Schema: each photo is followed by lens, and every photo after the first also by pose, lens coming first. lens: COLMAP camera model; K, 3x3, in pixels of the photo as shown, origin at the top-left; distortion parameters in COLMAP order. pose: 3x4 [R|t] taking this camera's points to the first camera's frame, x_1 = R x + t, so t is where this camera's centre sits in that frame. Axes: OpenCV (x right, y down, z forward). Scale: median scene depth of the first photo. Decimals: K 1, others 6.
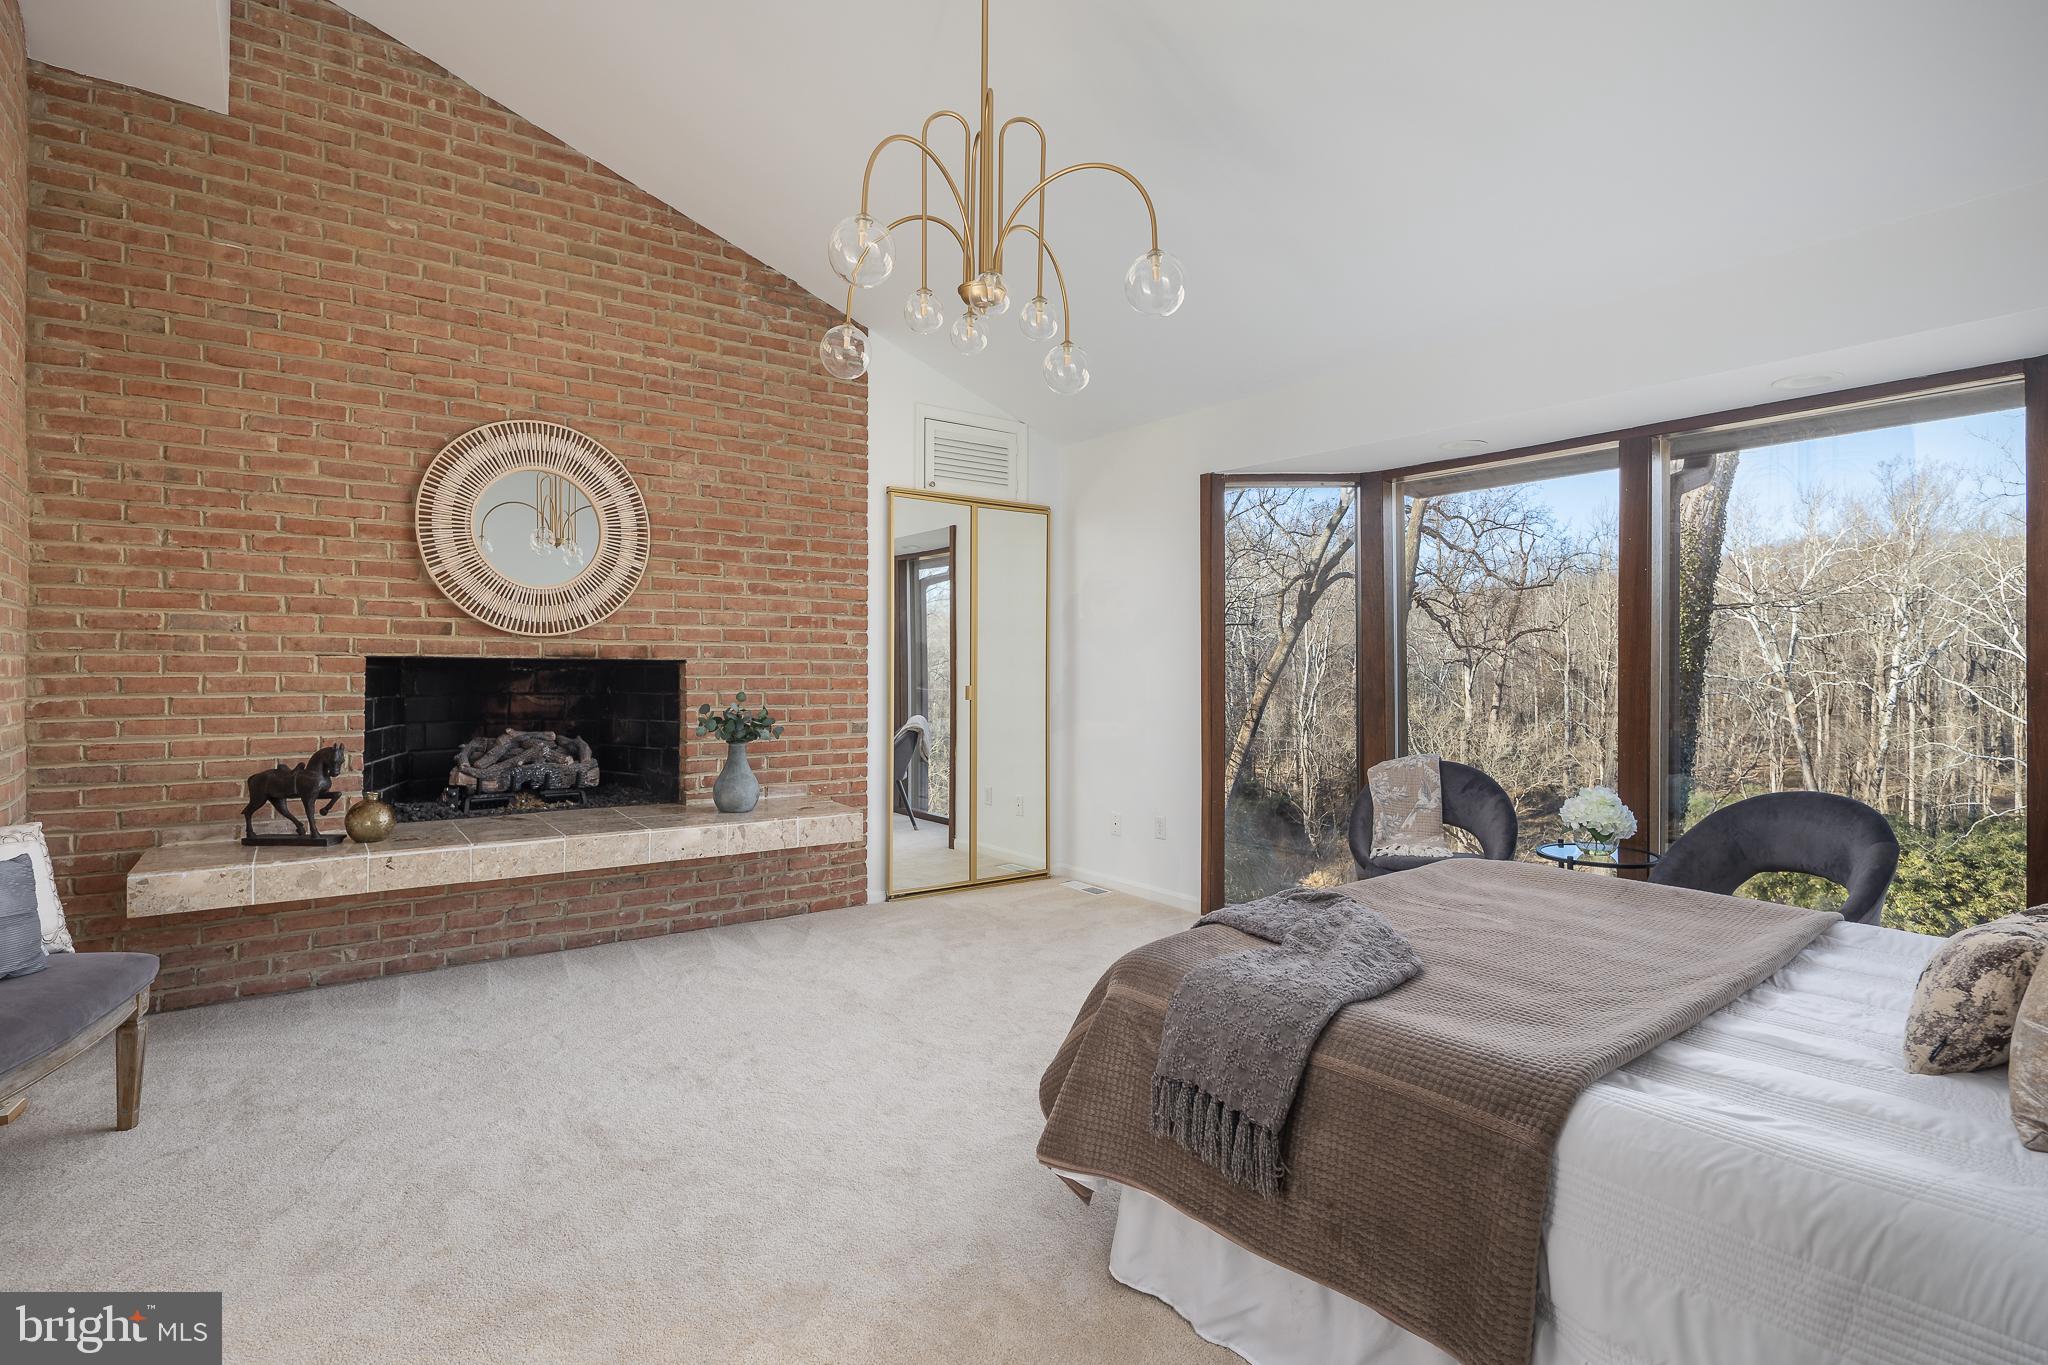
lens RADIAL K [[1000.8, 0, 1015.0], [0, 1000.8, 668.3], [0, 0, 1]] dist [-0.002838, -0.000529]
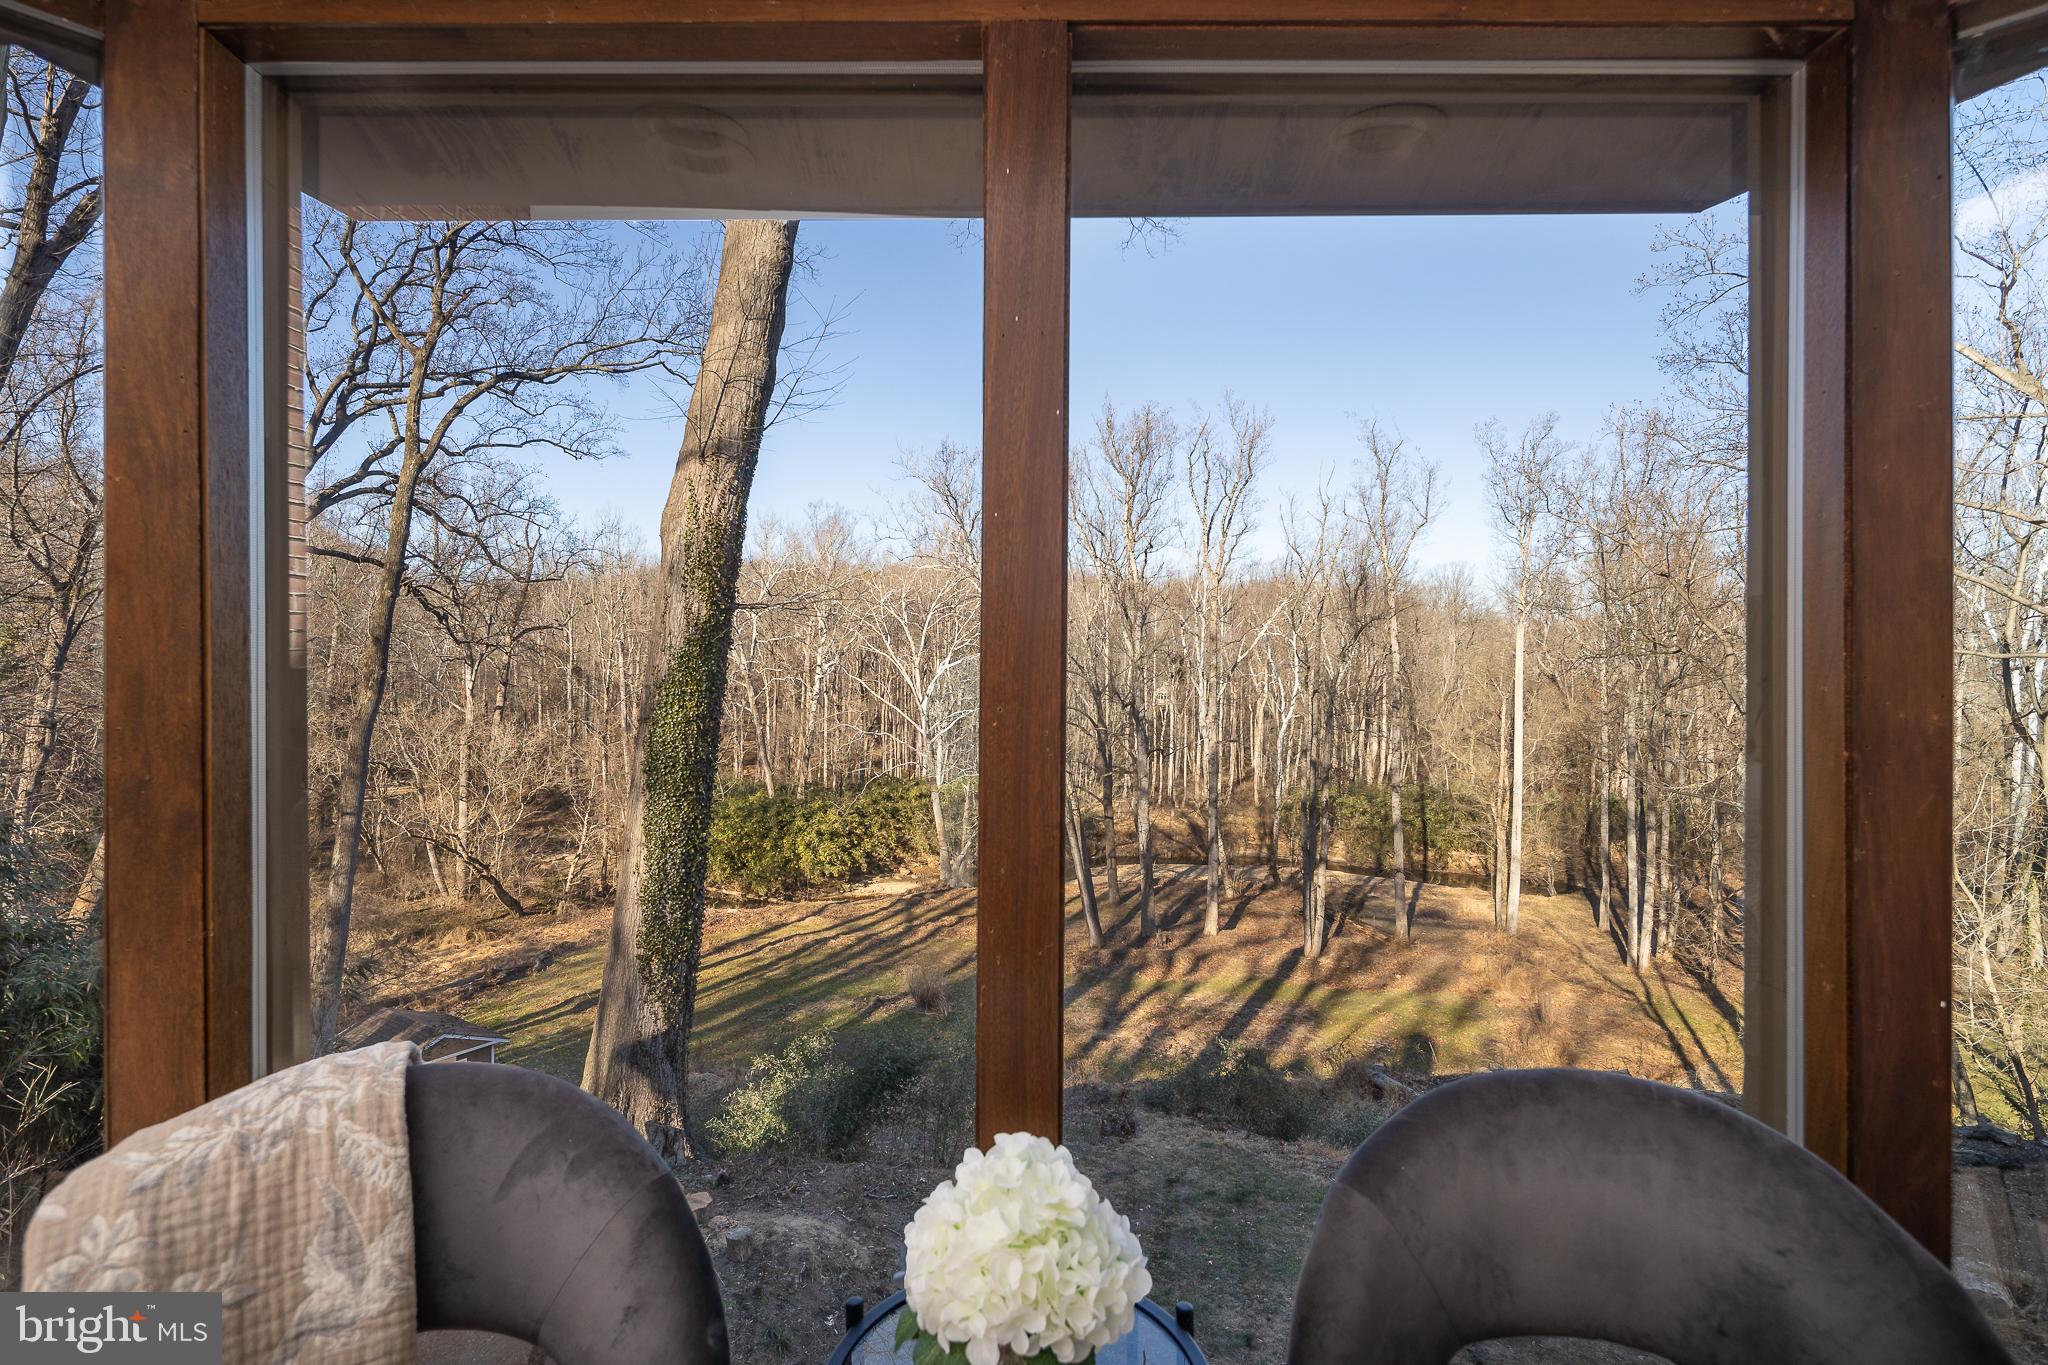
lens RADIAL K [[1000.8, 0, 1015.0], [0, 1000.8, 668.3], [0, 0, 1]] dist [-0.002838, -0.000529]
pose [[0.601158, -0.000241, 0.799130, 0.350953], [-0.001963, 0.999996, 0.001778, -0.013373], [-0.799128, -0.002638, 0.601155, 0.807323]]
